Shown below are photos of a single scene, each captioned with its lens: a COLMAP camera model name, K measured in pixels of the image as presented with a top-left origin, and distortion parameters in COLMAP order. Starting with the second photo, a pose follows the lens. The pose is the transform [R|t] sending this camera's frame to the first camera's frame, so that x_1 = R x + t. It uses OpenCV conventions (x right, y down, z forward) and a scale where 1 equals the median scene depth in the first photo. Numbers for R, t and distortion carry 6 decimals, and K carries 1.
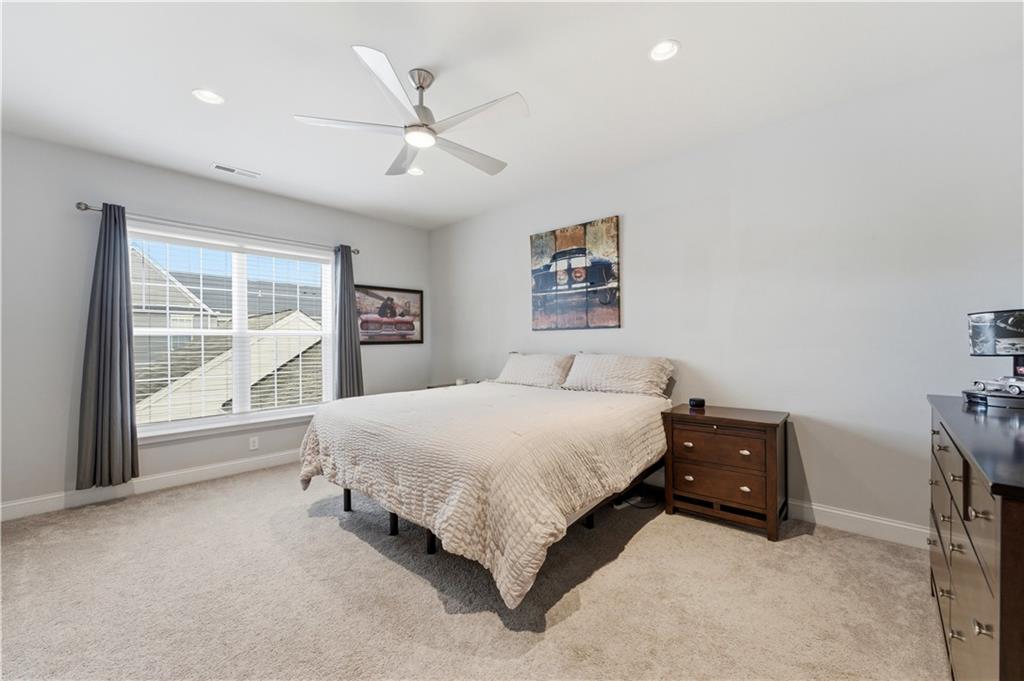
lens RADIAL K [[416.4, 0, 508.4], [0, 416.4, 339.5], [0, 0, 1]] dist [-0.002833, 0.001523]
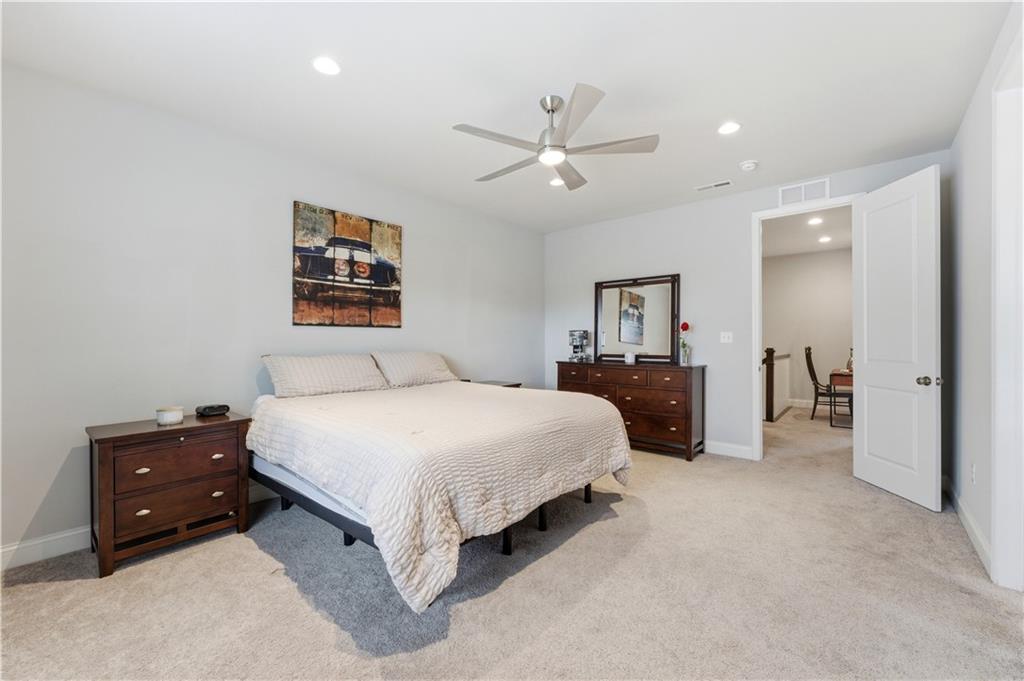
lens RADIAL K [[416.4, 0, 509.3], [0, 416.4, 341.6], [0, 0, 1]] dist [-0.002833, 0.001523]
pose [[-0.034846, -0.000611, 0.999393, -0.793859], [-0.006877, 0.999976, 0.000372, 0.006108], [-0.999369, -0.006860, -0.034849, 0.694550]]
